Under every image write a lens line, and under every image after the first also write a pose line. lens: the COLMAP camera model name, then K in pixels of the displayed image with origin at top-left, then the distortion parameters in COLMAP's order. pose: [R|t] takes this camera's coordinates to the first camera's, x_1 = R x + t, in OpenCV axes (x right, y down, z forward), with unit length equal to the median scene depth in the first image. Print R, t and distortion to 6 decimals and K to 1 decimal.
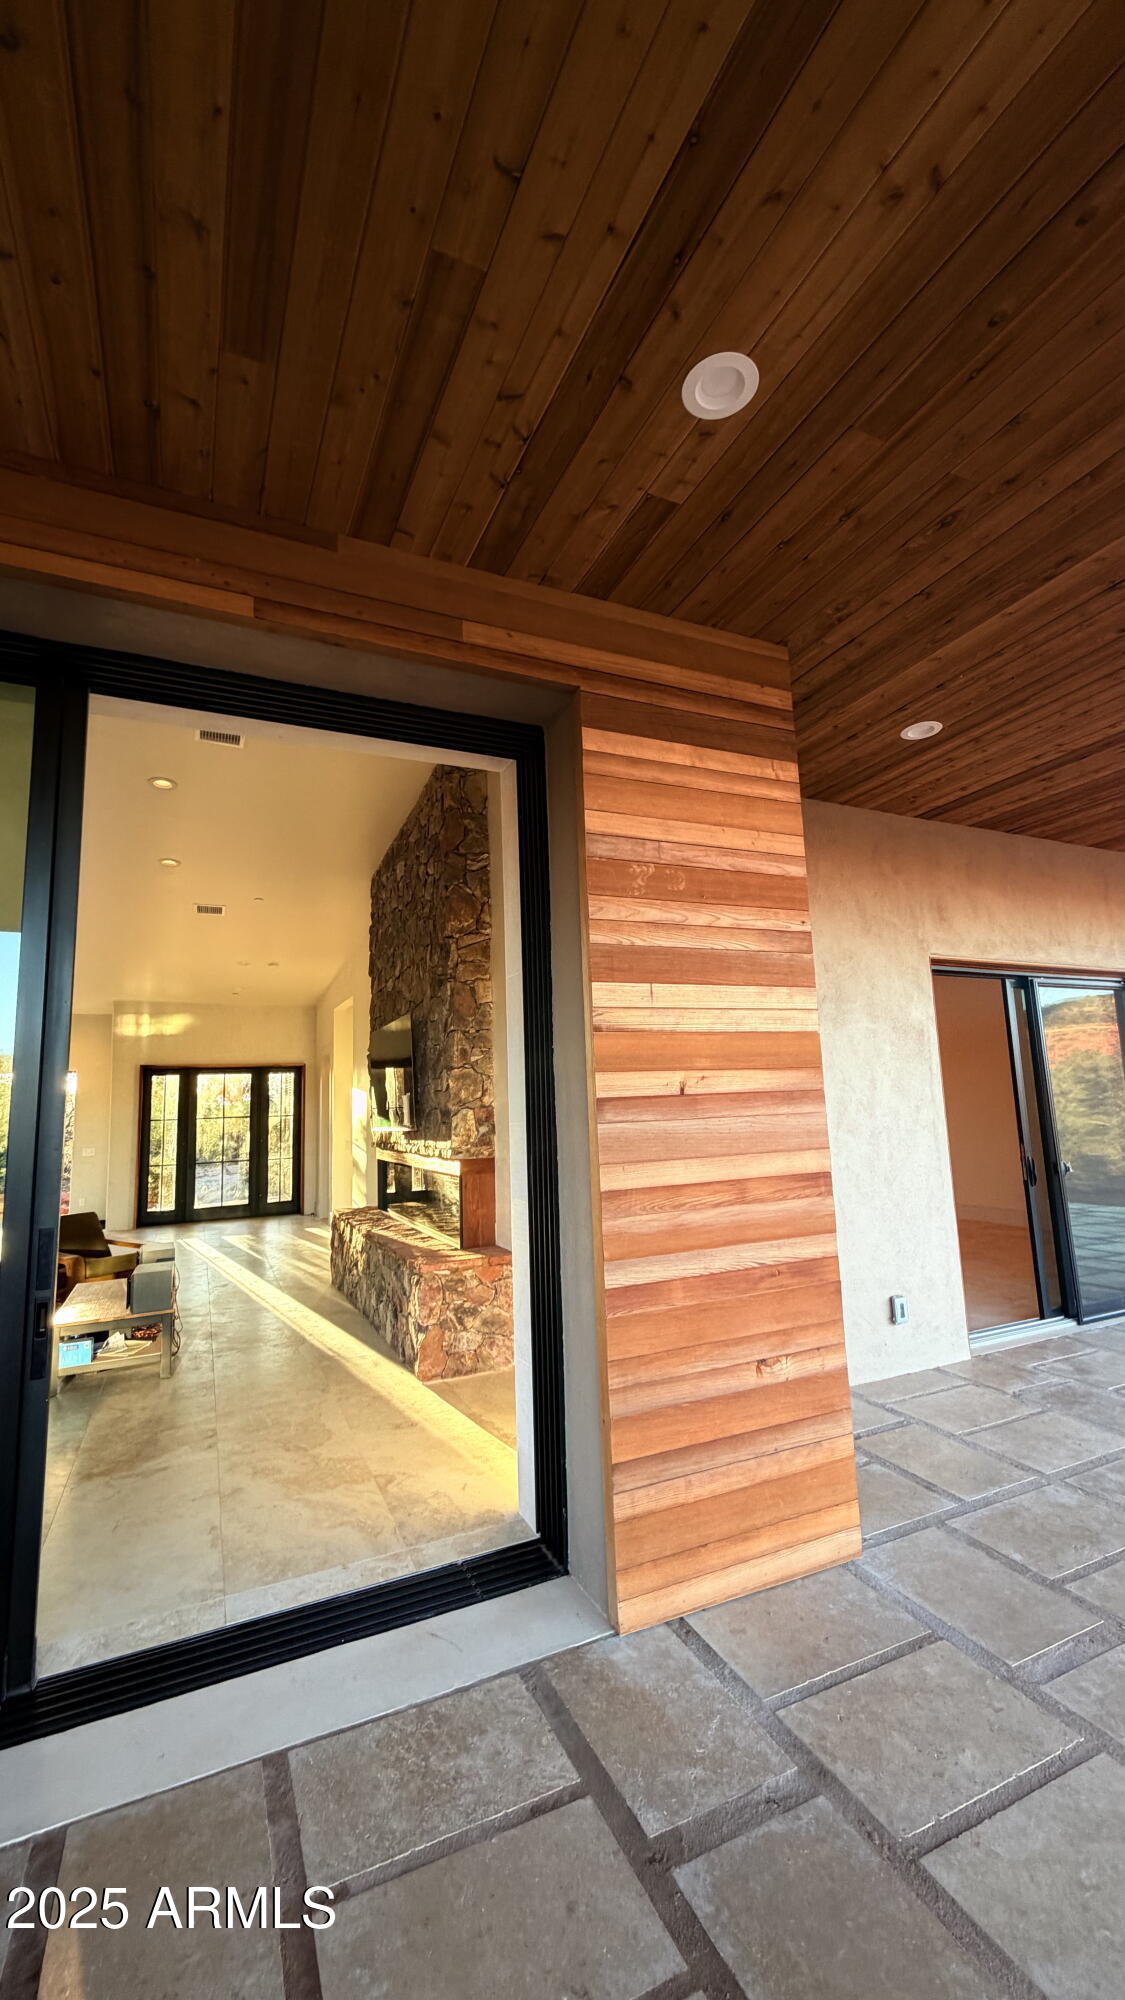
lens RADIAL K [[823.9, 0, 567.0], [0, 823.9, 994.8], [0, 0, 1]] dist [0.000551, 0.000075]
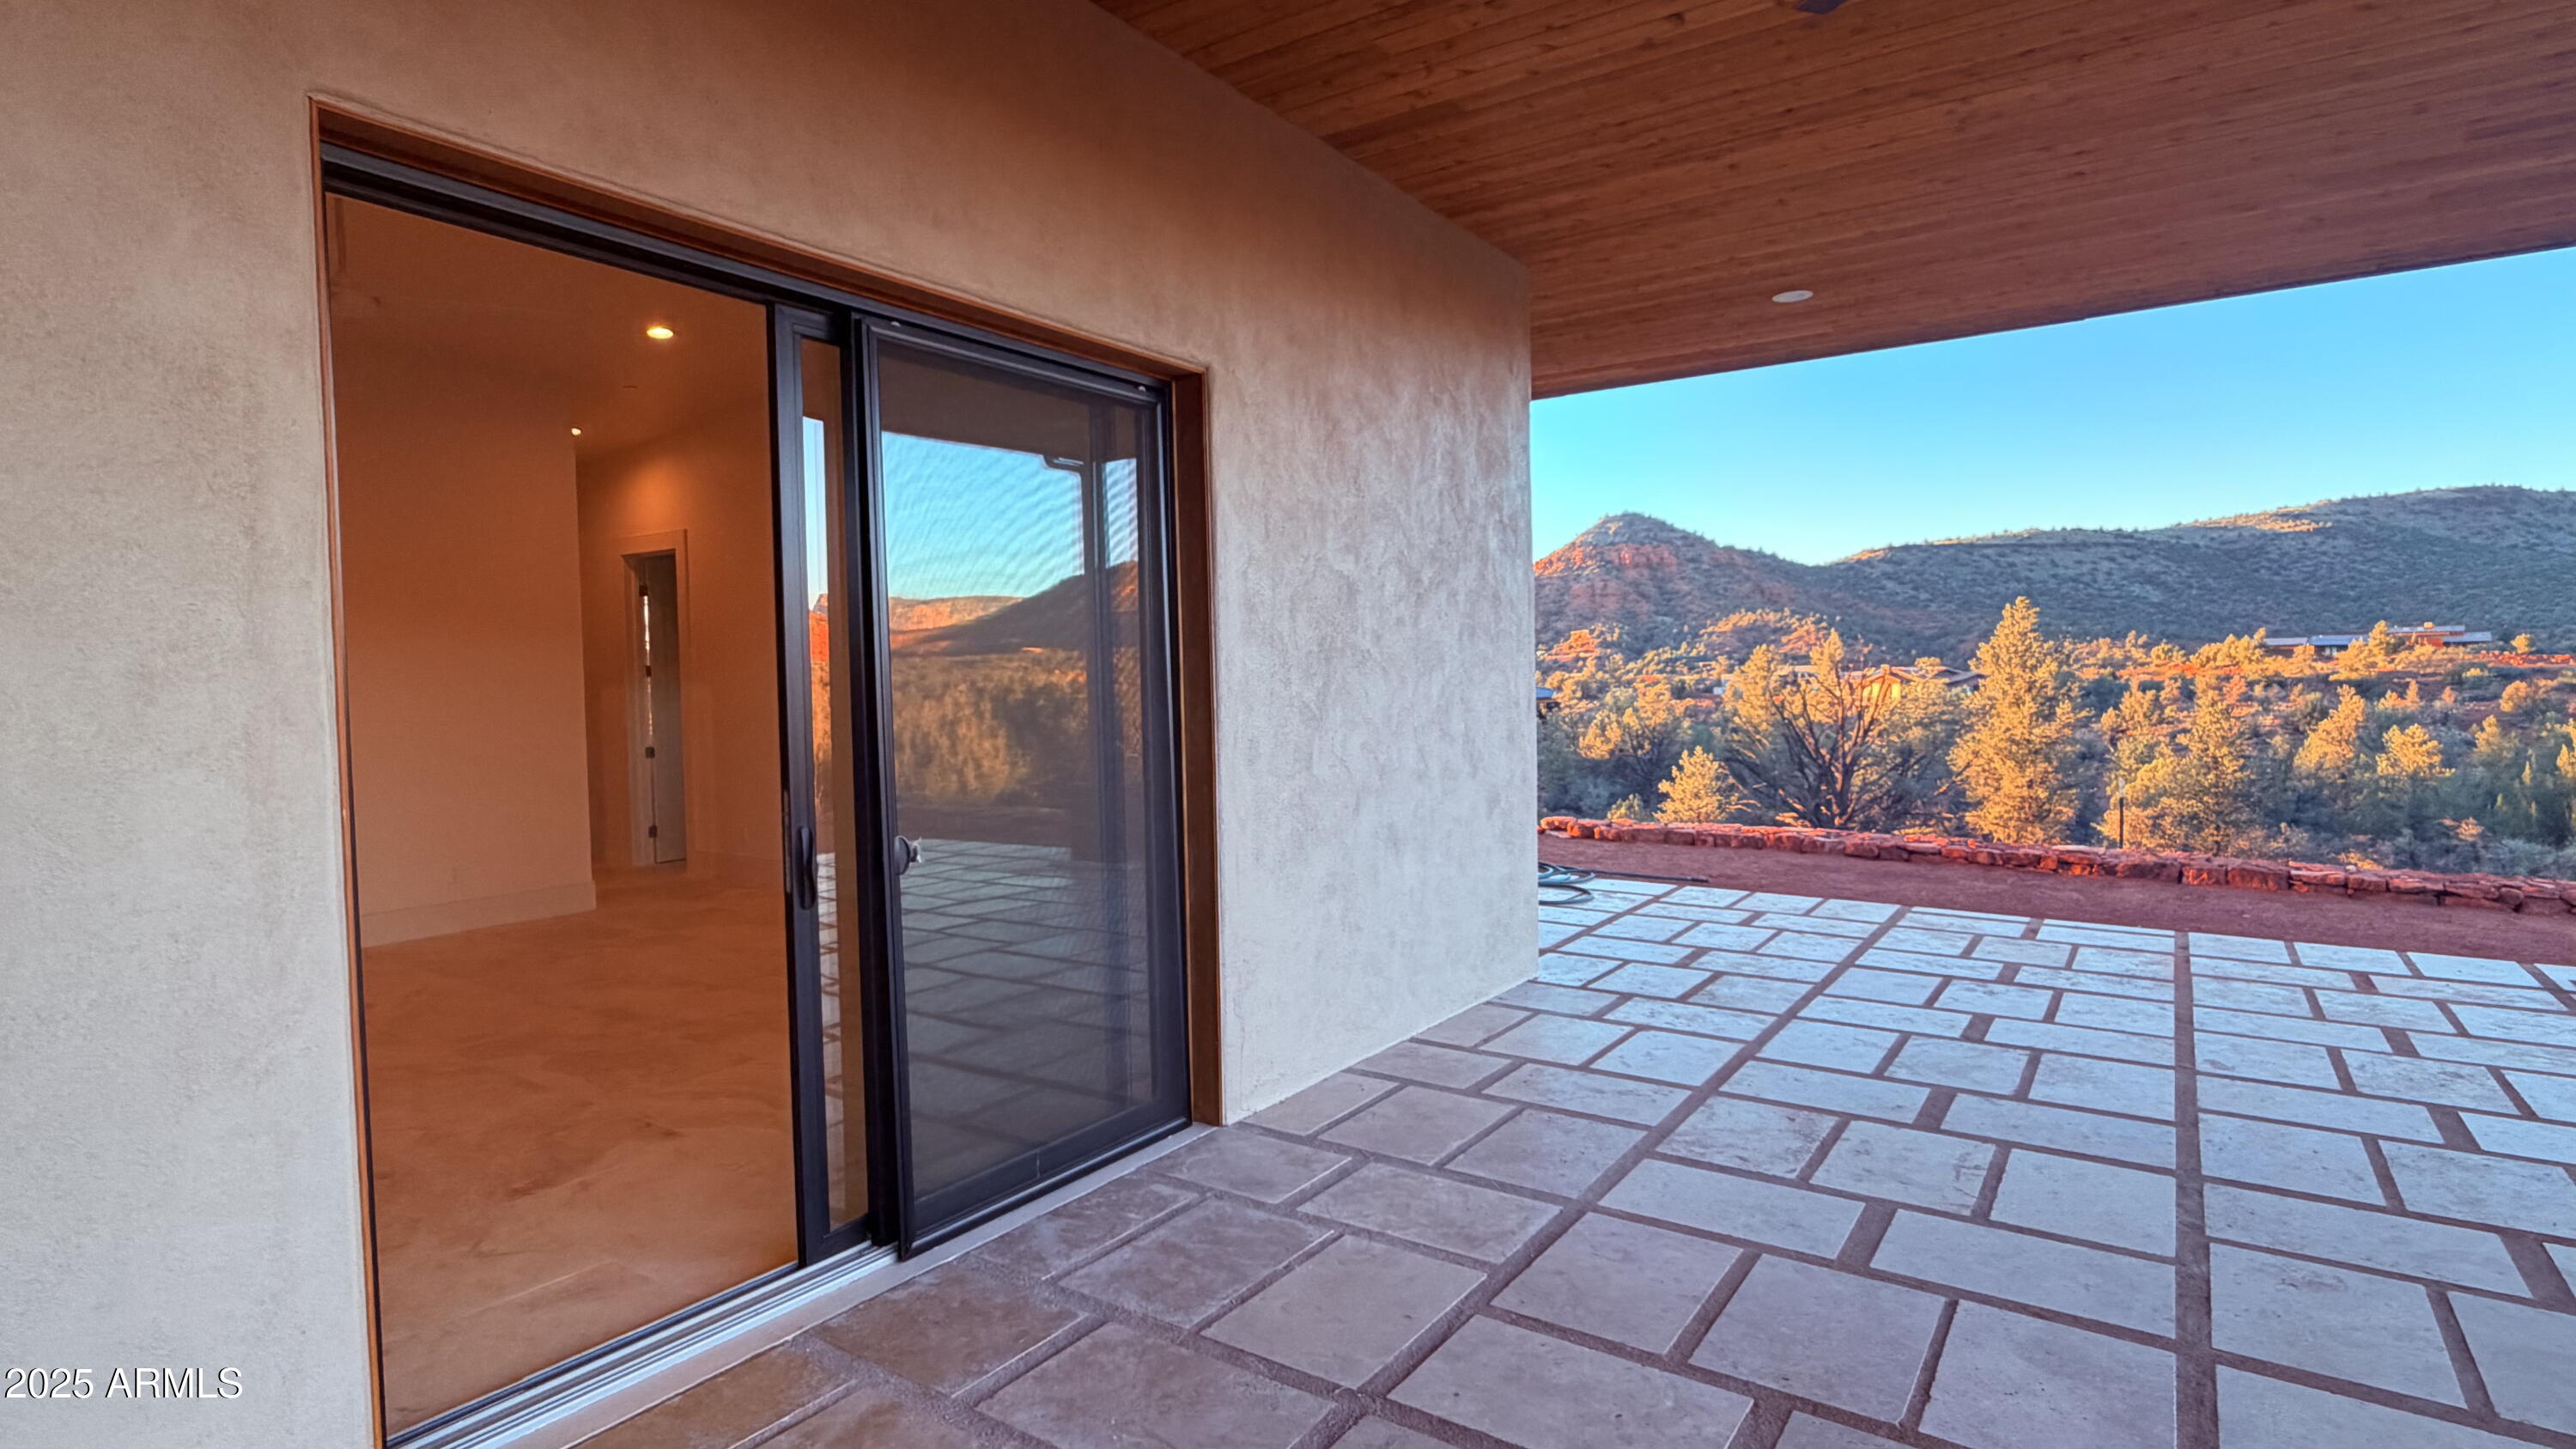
lens RADIAL K [[1300.7, 0, 1283.5], [0, 1300.7, 715.2], [0, 0, 1]] dist [-0.004104, -0.000583]
pose [[0.855834, -0.004529, 0.517230, 0.550924], [-0.084360, 0.985350, 0.148215, 0.062529], [-0.510324, -0.170481, 0.842915, 0.539106]]
